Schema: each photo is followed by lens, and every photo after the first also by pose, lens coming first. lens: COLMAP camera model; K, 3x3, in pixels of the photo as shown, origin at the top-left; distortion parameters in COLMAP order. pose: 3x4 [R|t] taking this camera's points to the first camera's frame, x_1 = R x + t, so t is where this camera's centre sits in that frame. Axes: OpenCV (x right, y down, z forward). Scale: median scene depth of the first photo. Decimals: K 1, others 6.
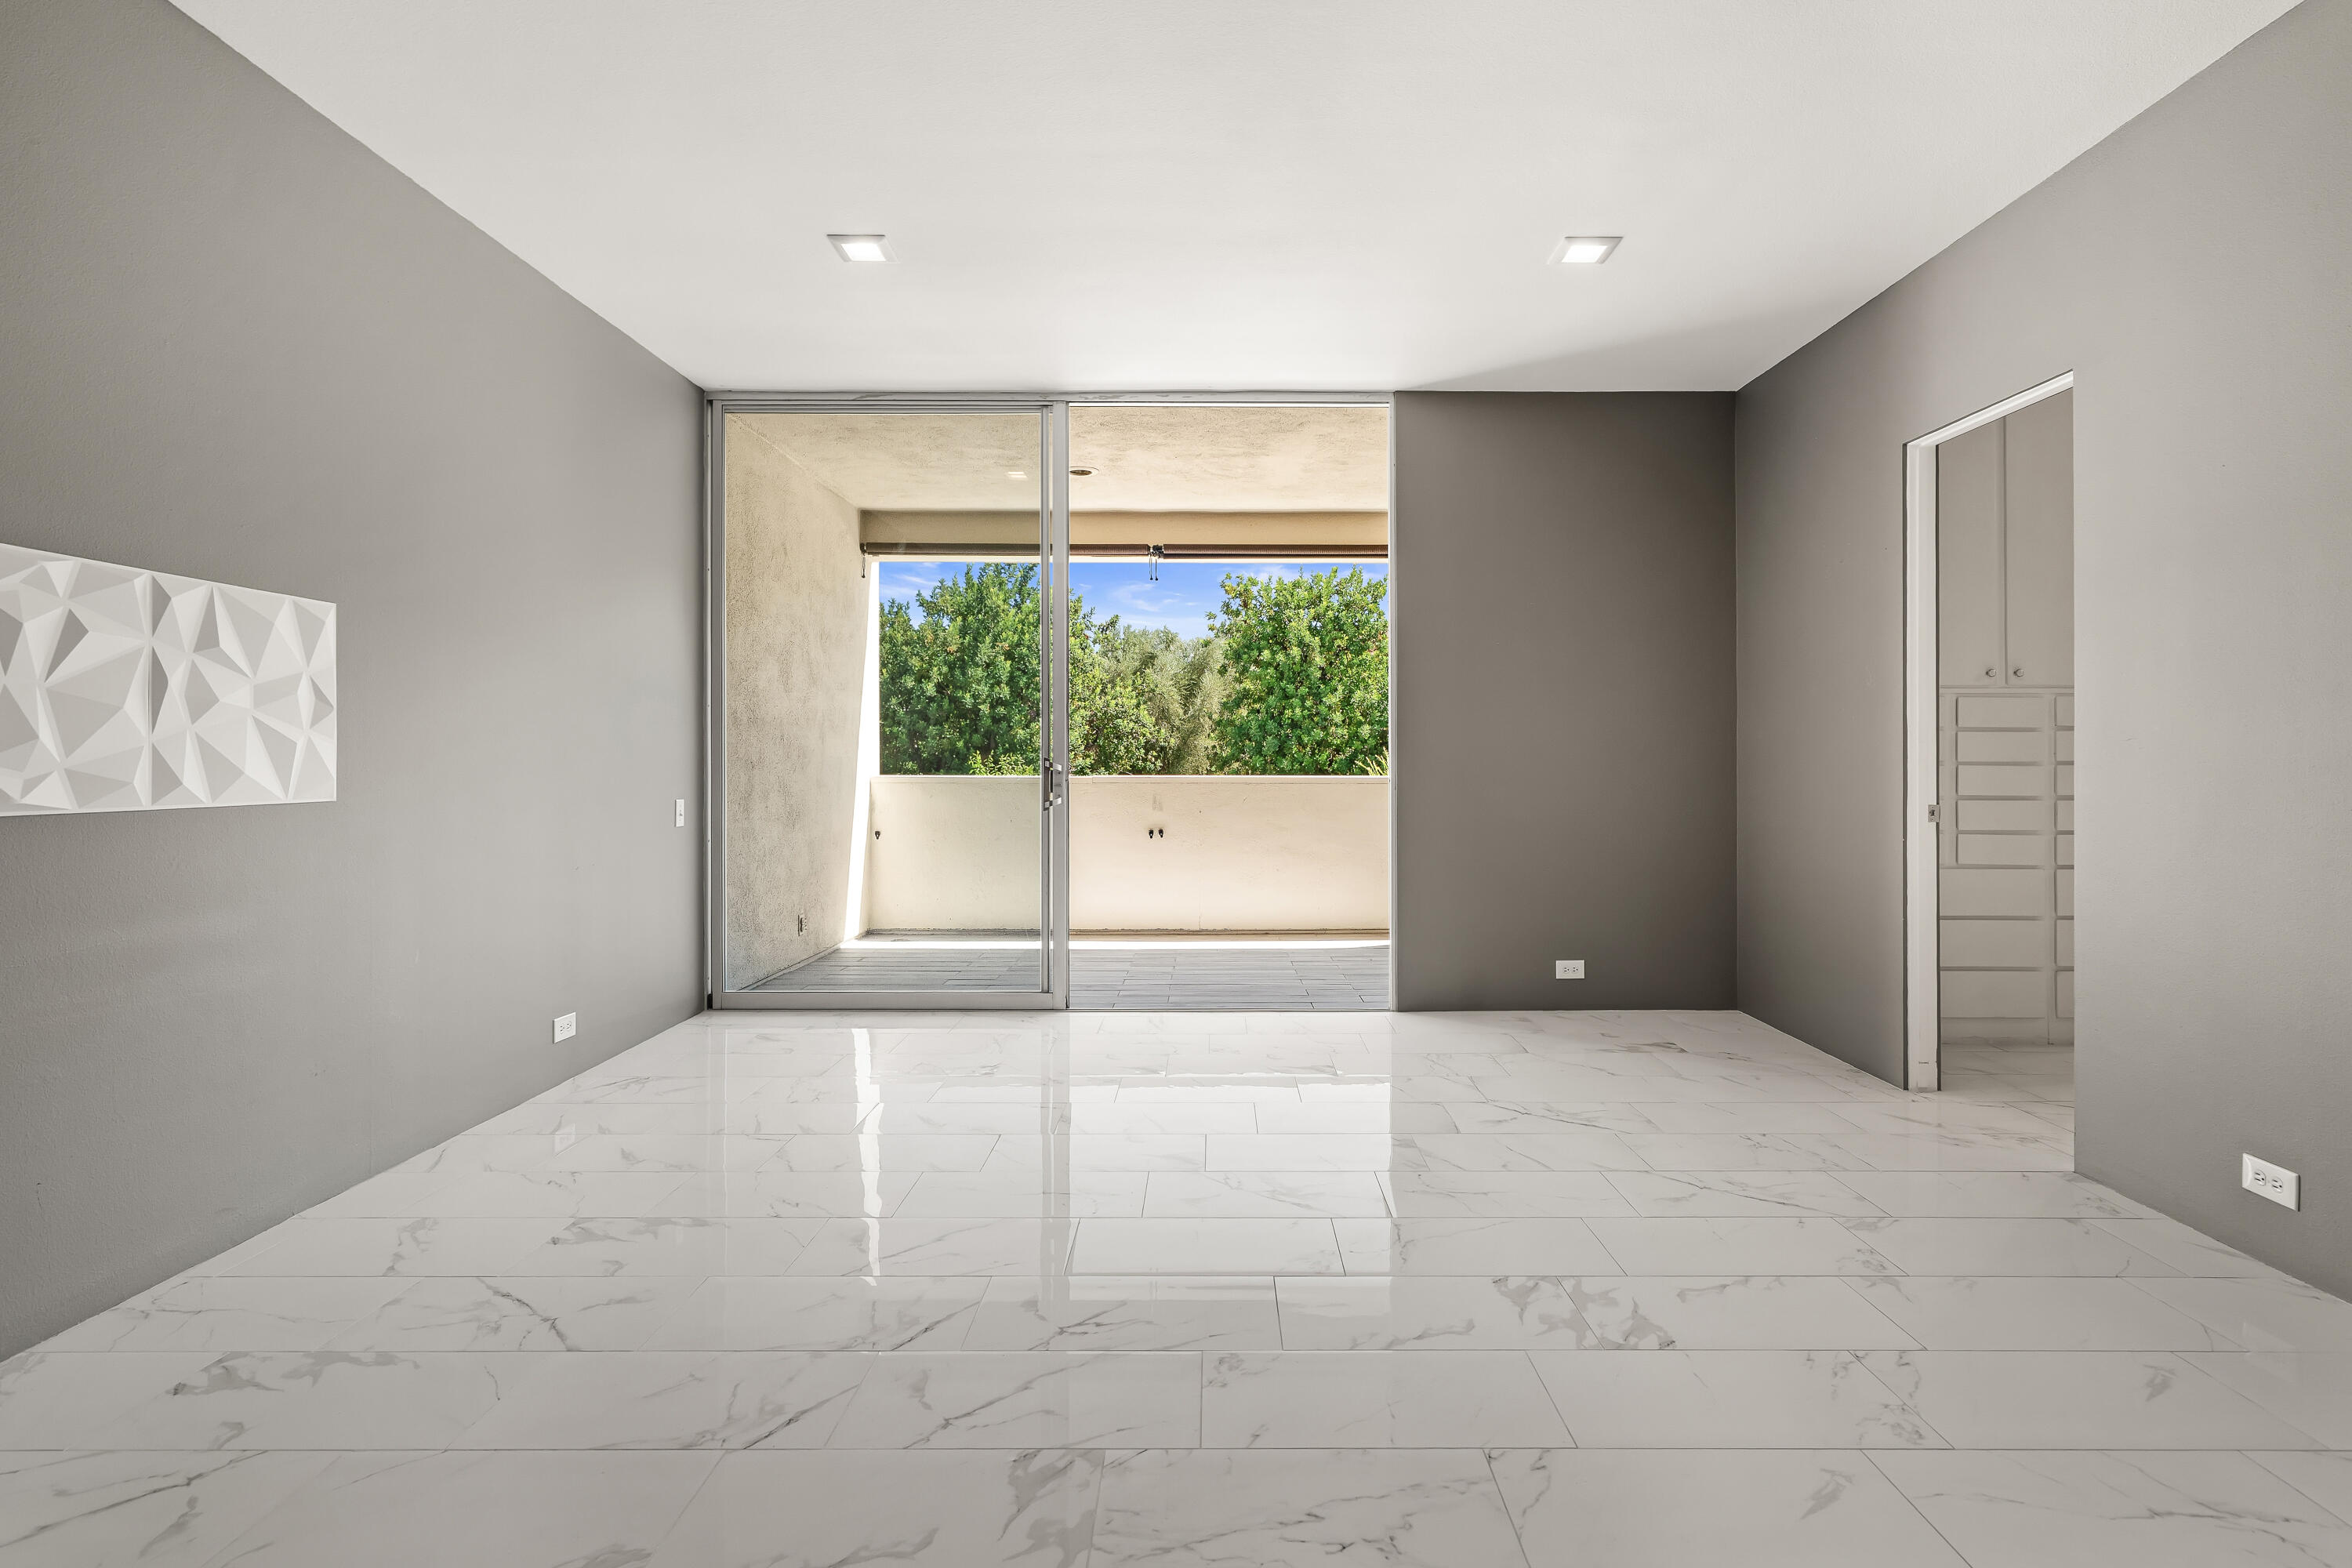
lens RADIAL K [[1130.5, 0, 1181.5], [0, 1130.5, 781.5], [0, 0, 1]] dist [0.000217, 0.000085]
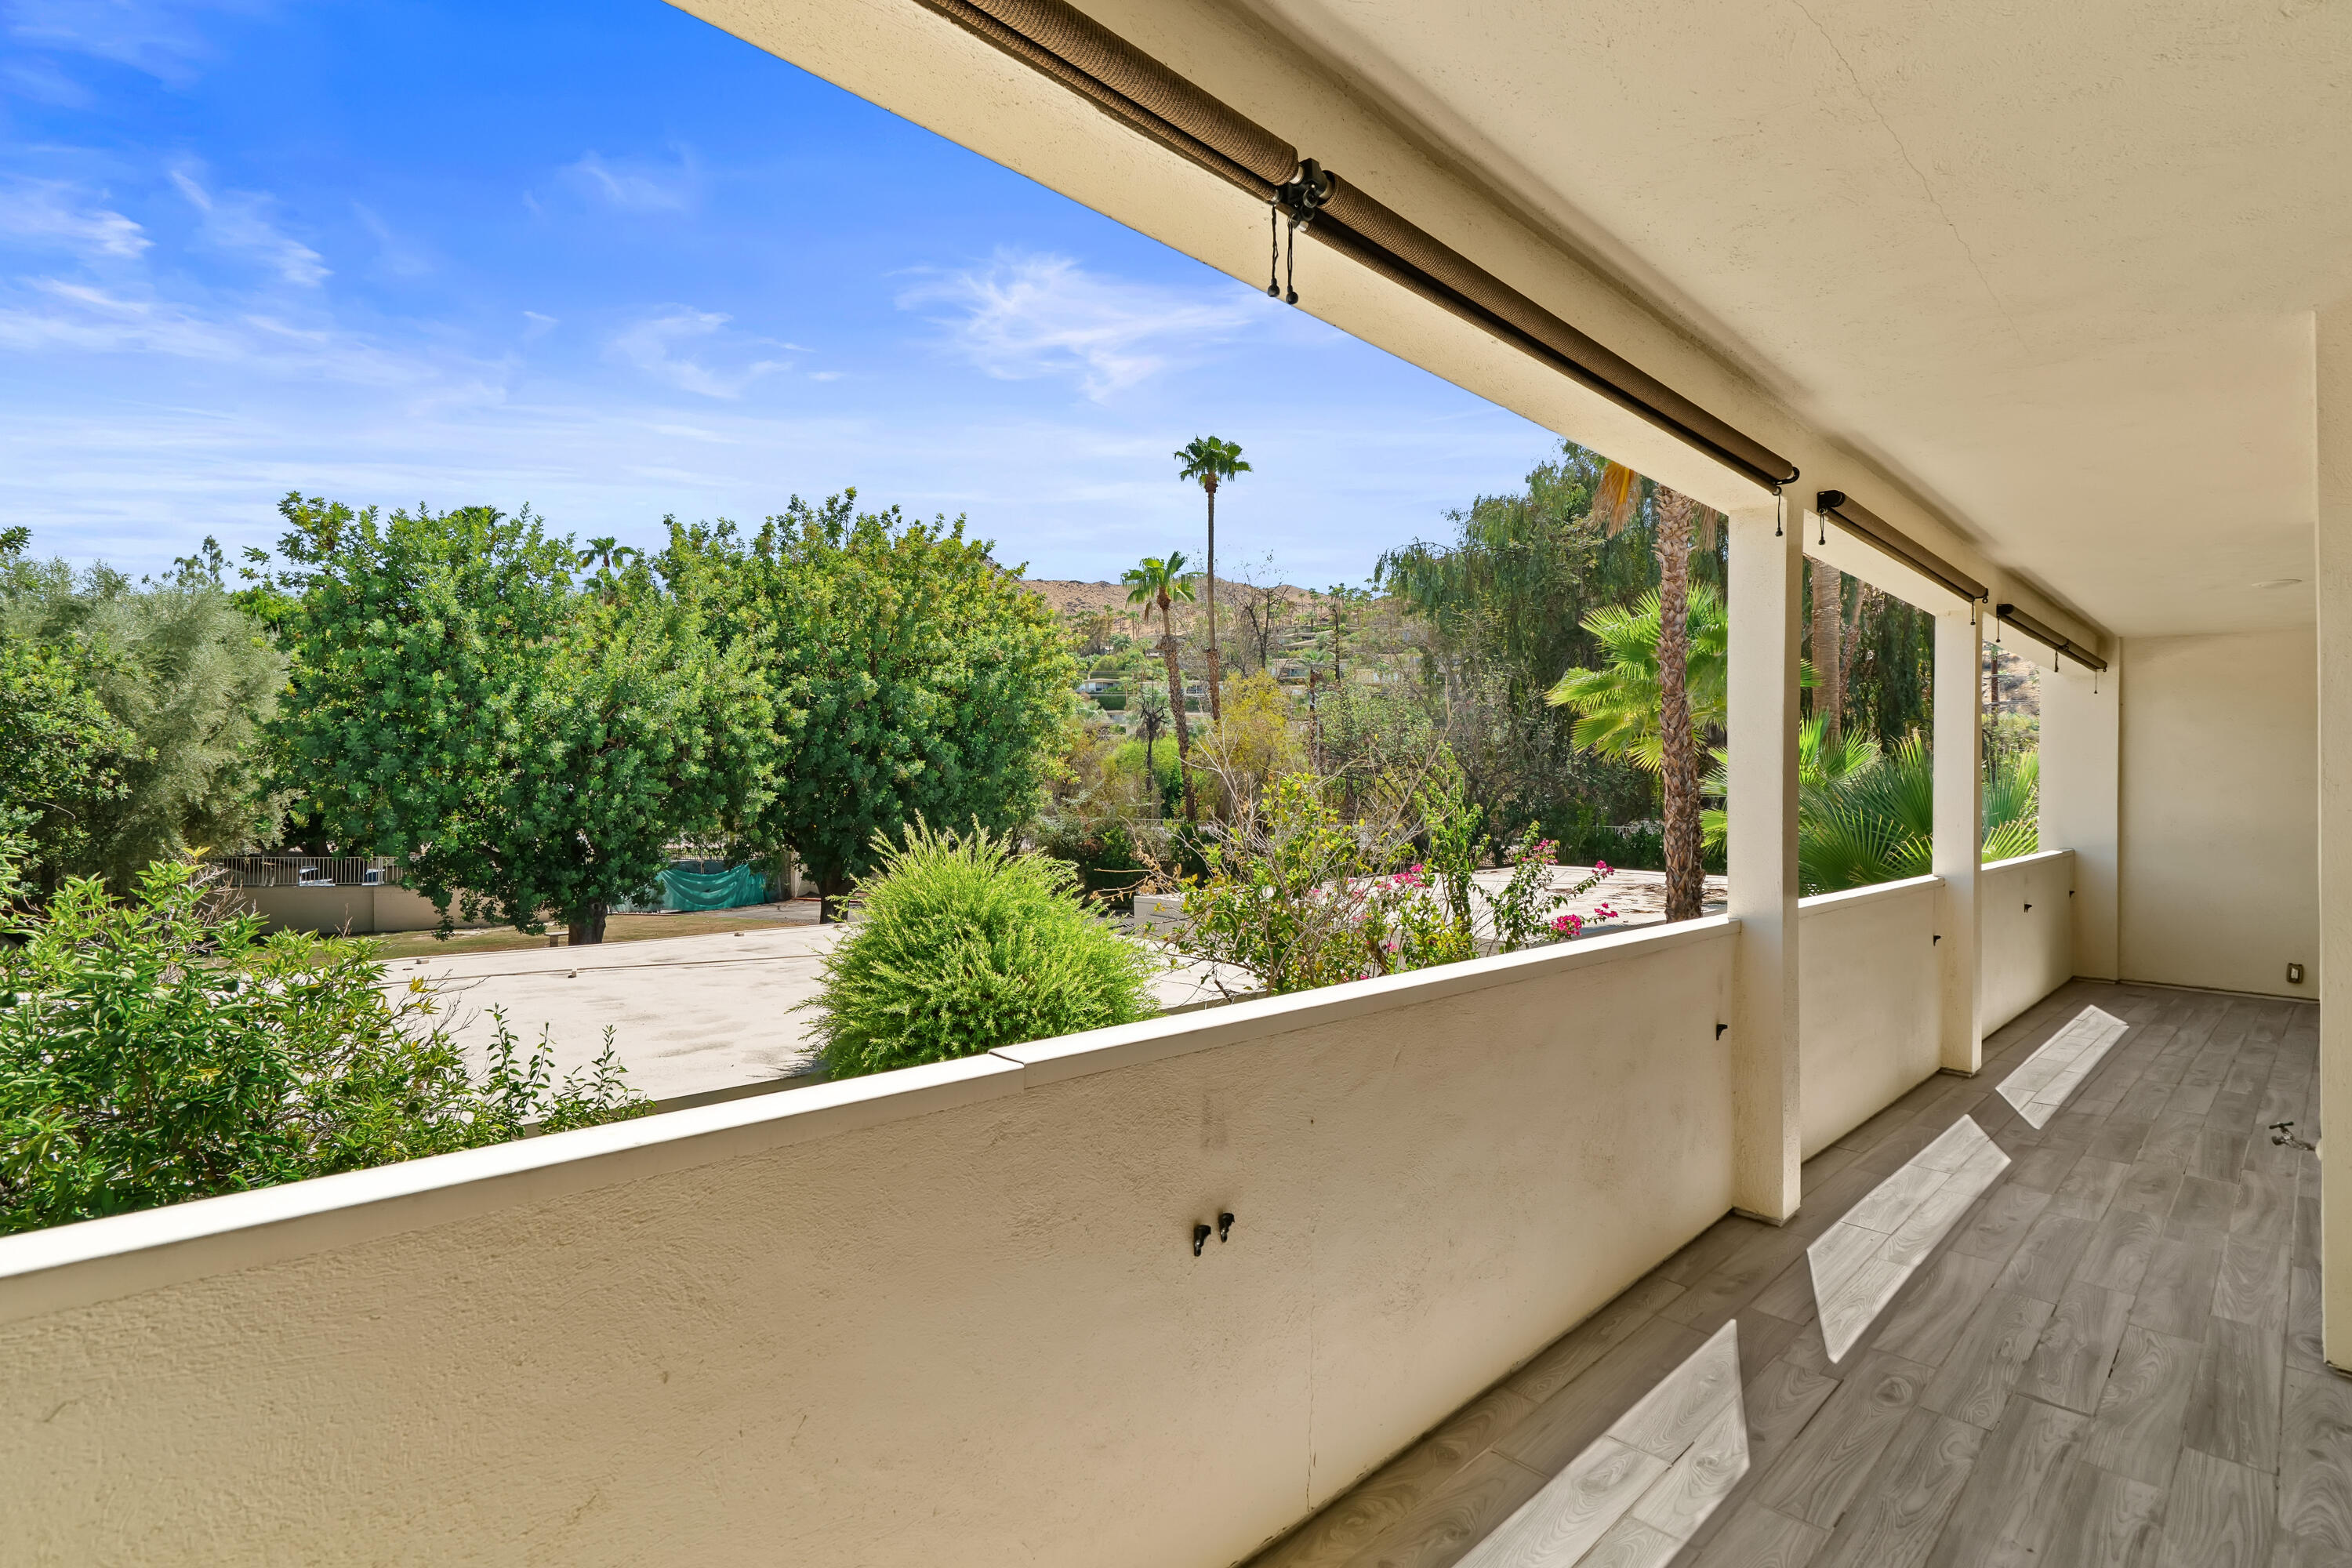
lens RADIAL K [[1130.5, 0, 1176.6], [0, 1130.5, 783.2], [0, 0, 1]] dist [0.000217, 0.000085]
pose [[0.700999, 0.004055, 0.713150, -0.064935], [-0.000668, 0.999987, -0.005030, -0.018991], [-0.713161, 0.003049, 0.700993, 0.213346]]
